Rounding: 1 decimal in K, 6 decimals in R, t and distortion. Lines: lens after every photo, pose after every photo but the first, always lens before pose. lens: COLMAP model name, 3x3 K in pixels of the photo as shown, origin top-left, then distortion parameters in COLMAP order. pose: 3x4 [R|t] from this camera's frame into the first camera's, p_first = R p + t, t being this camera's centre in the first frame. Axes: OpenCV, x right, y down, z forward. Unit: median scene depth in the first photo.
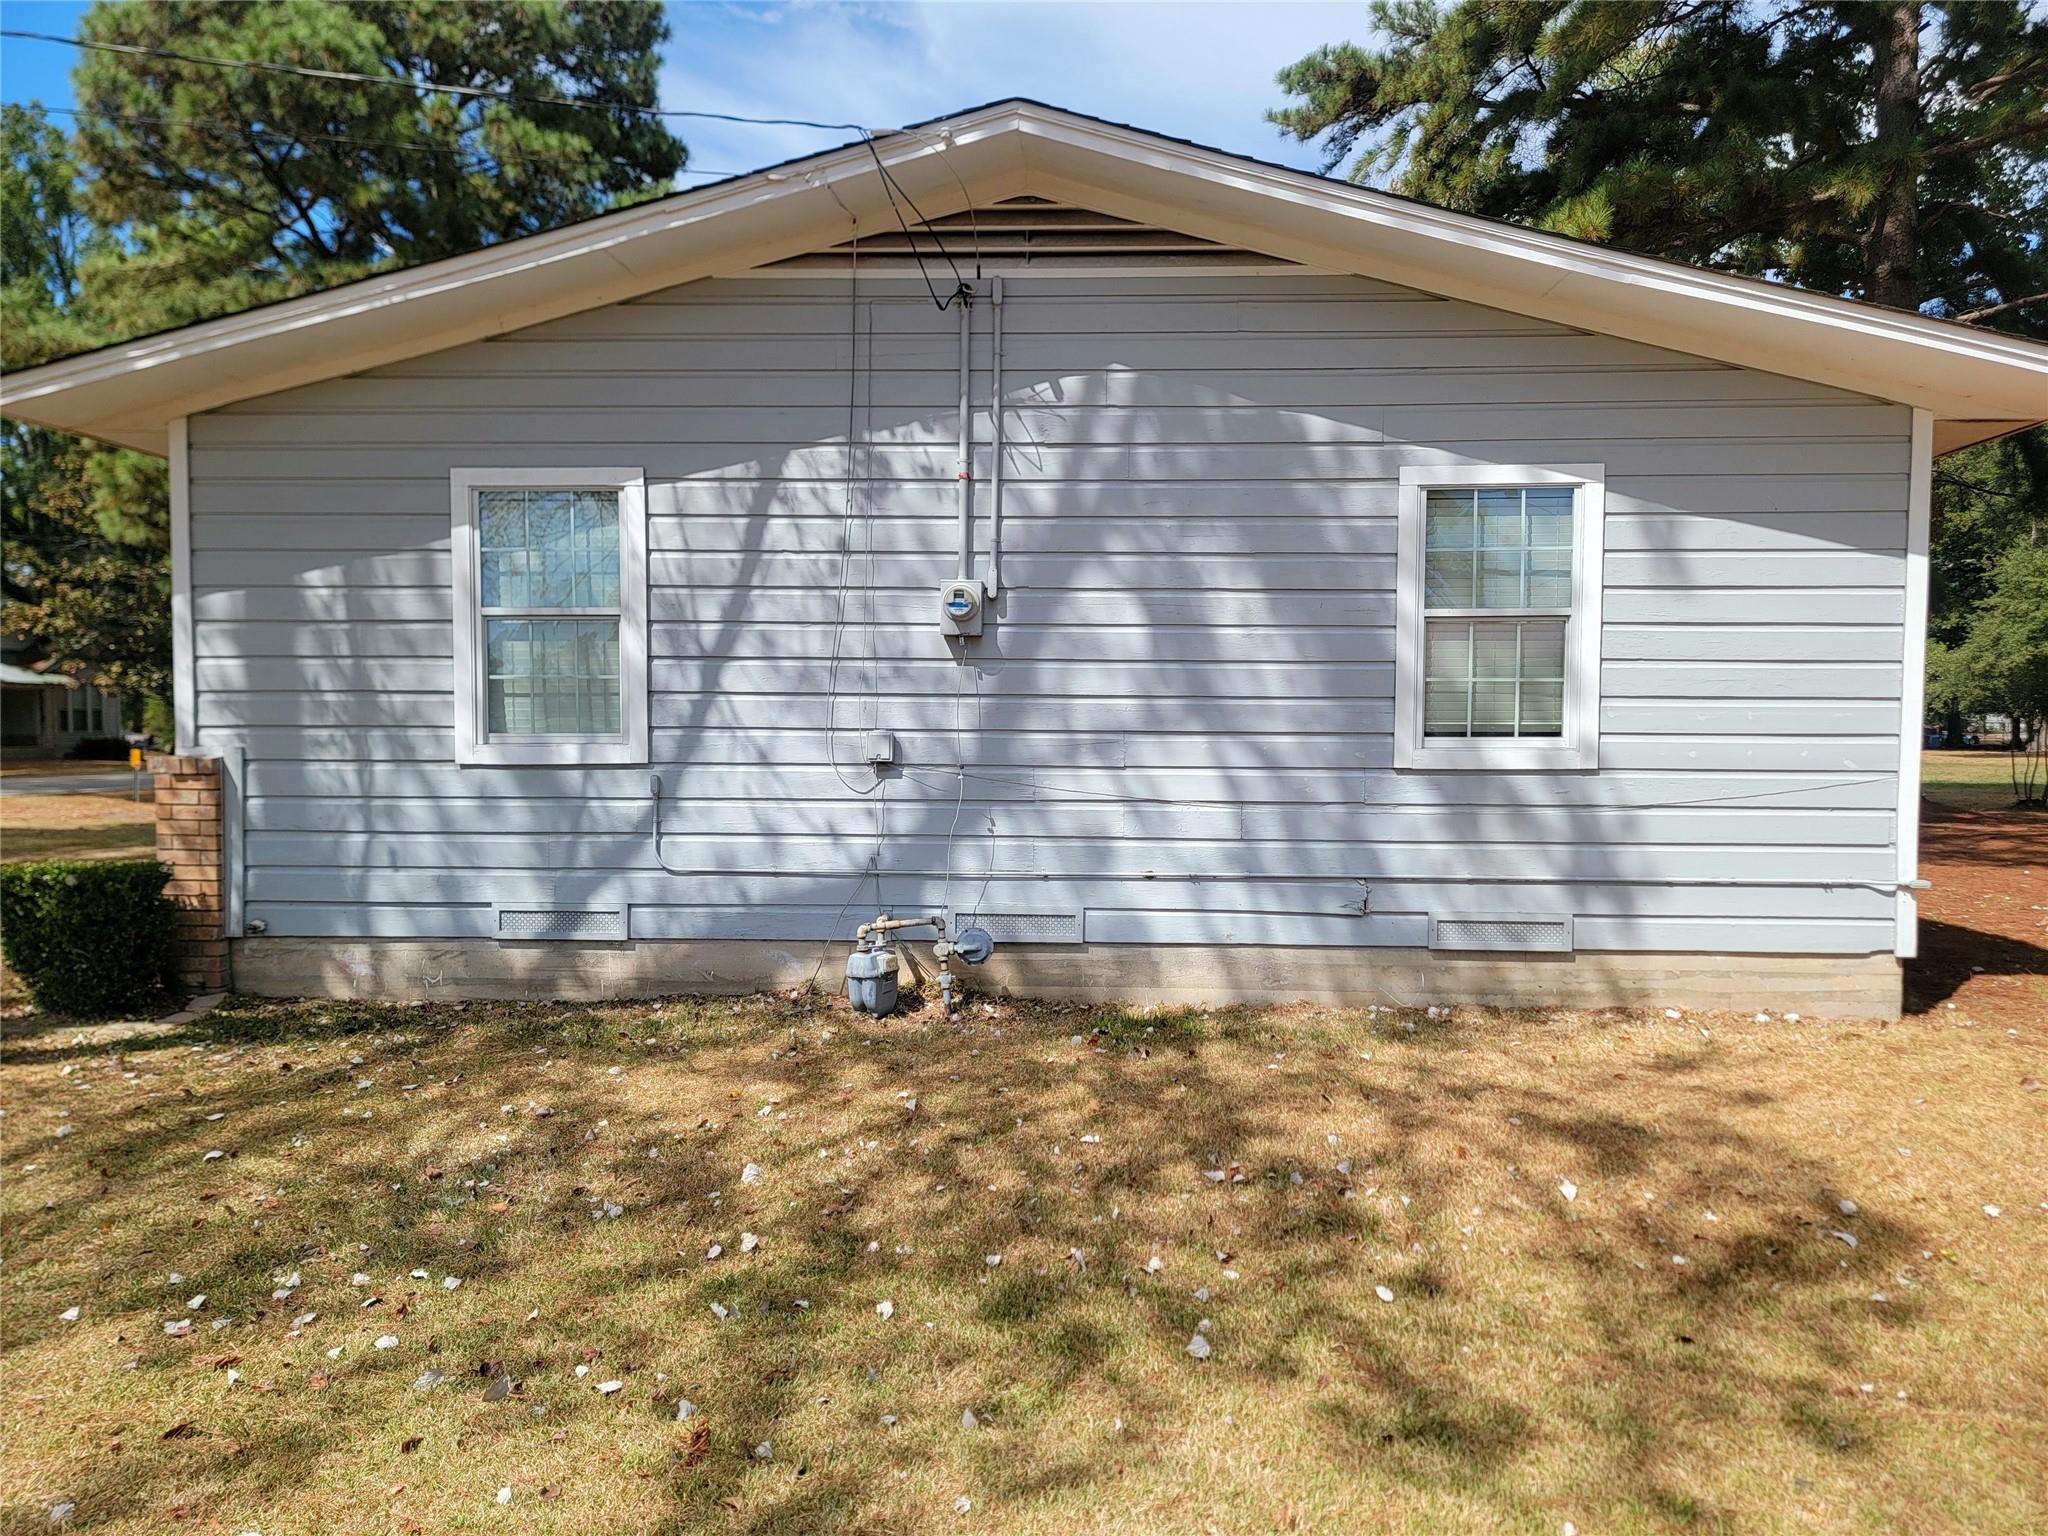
lens RADIAL K [[1425.7, 0, 1038.6], [0, 1425.7, 764.4], [0, 0, 1]] dist [0.078085, -0.032925]
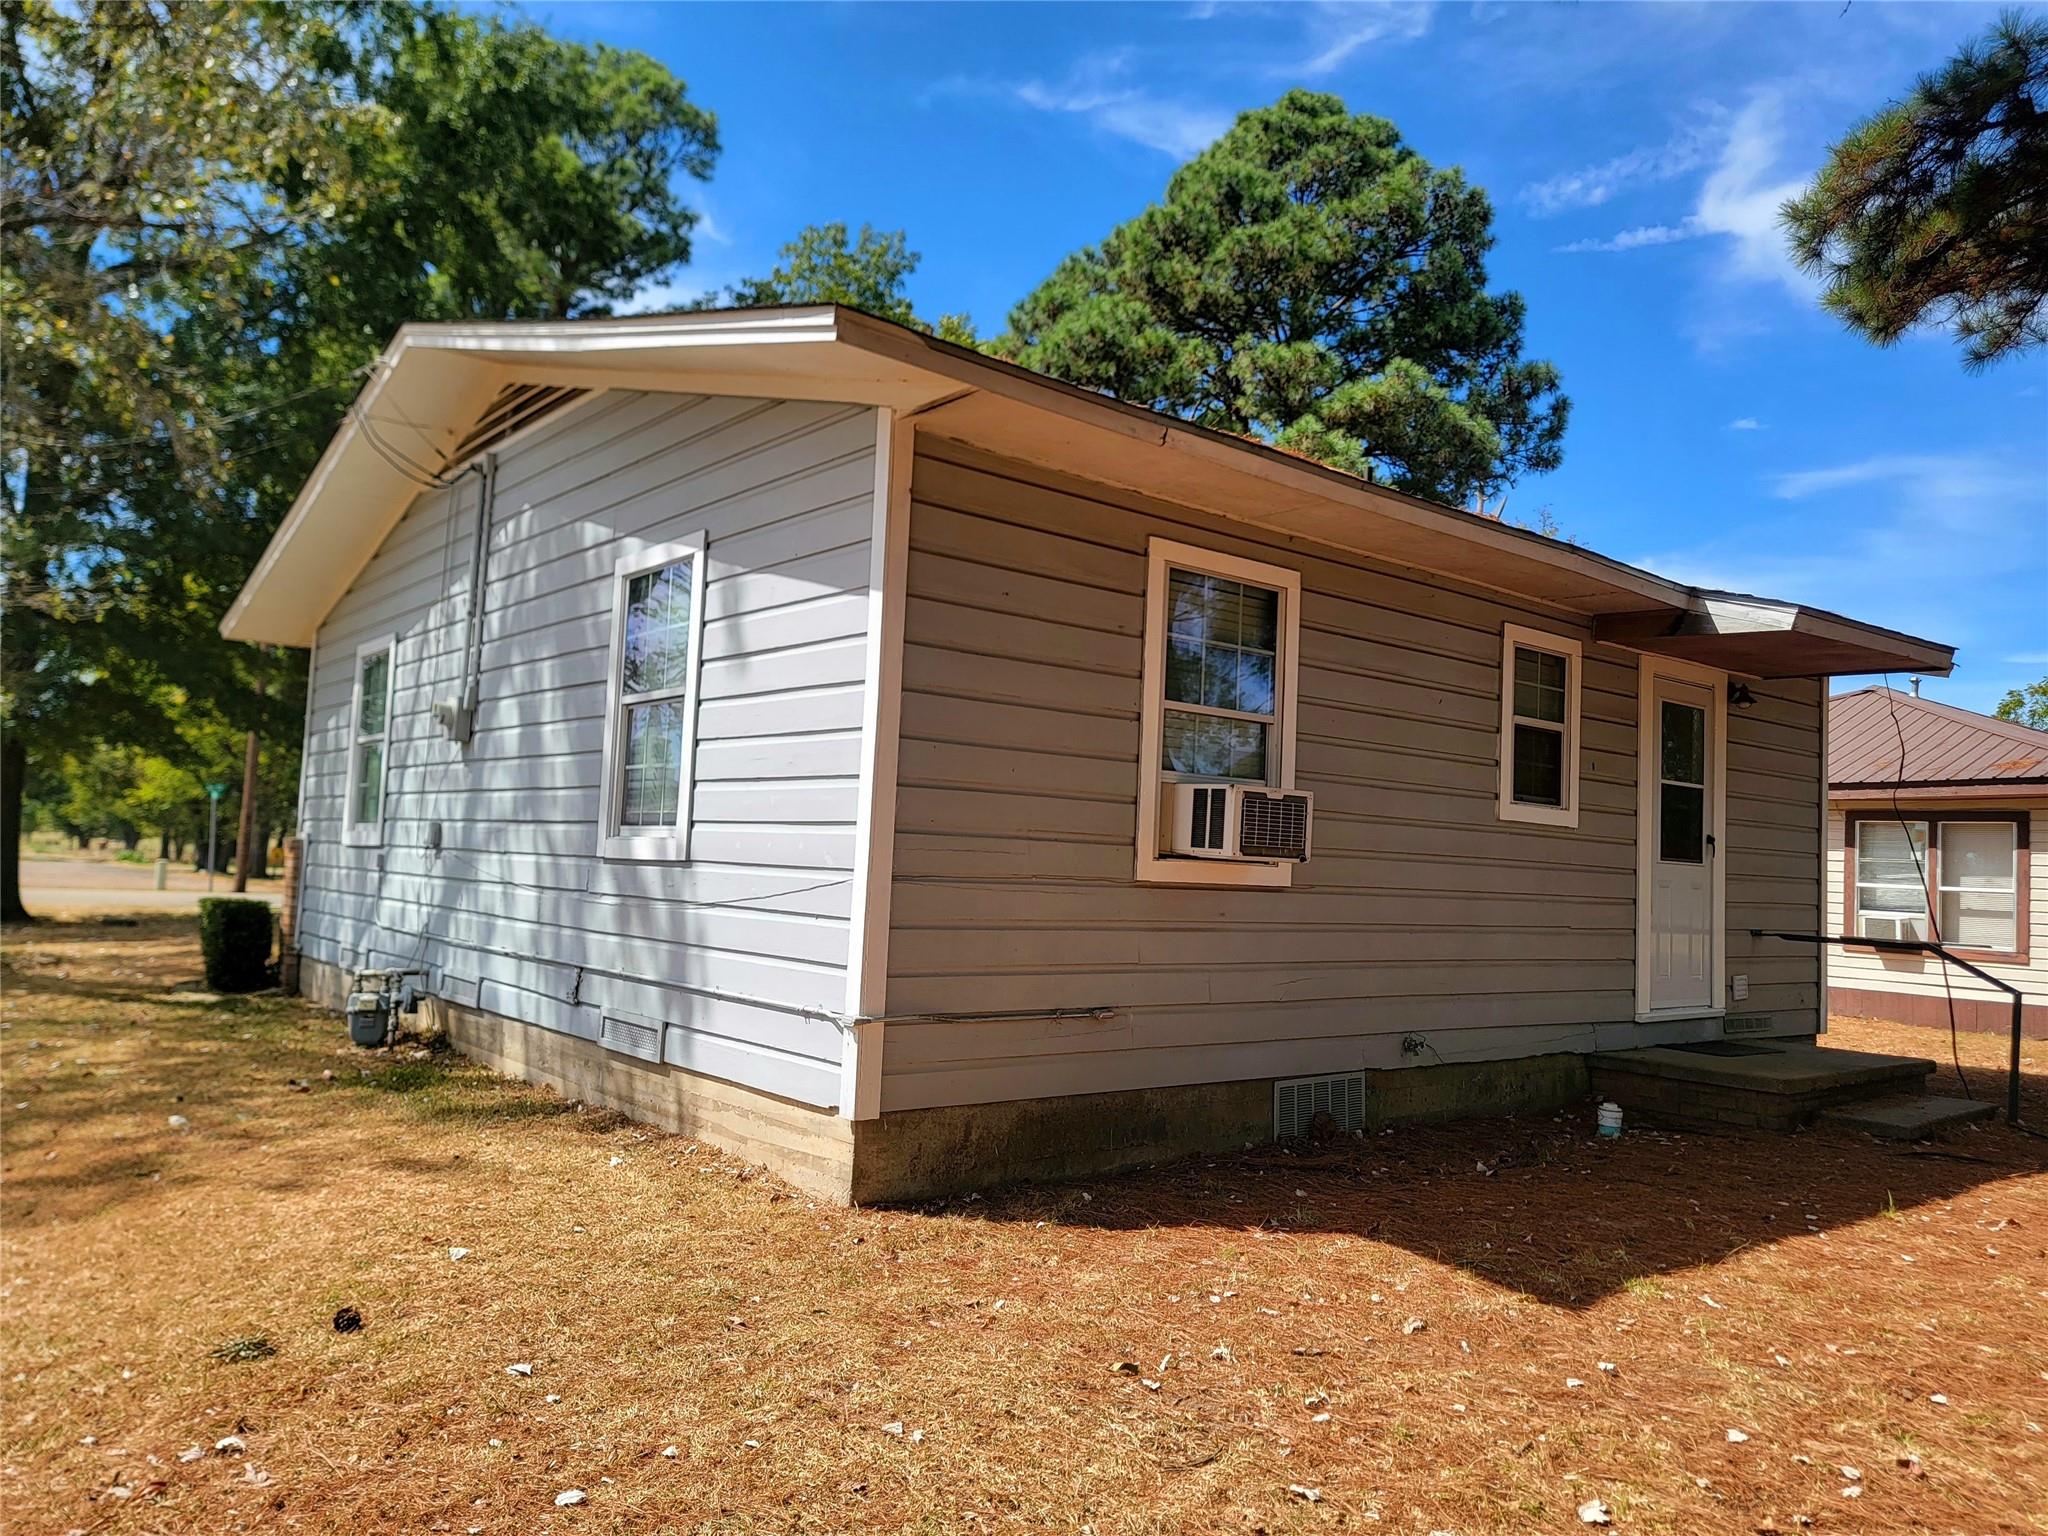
lens RADIAL K [[1425.7, 0, 1021.4], [0, 1425.7, 772.8], [0, 0, 1]] dist [0.078085, -0.032925]
pose [[0.667931, -0.024100, -0.743833, 1.194169], [-0.067008, 0.993469, -0.092359, 0.017236], [0.741201, 0.111532, 0.661953, 0.555289]]
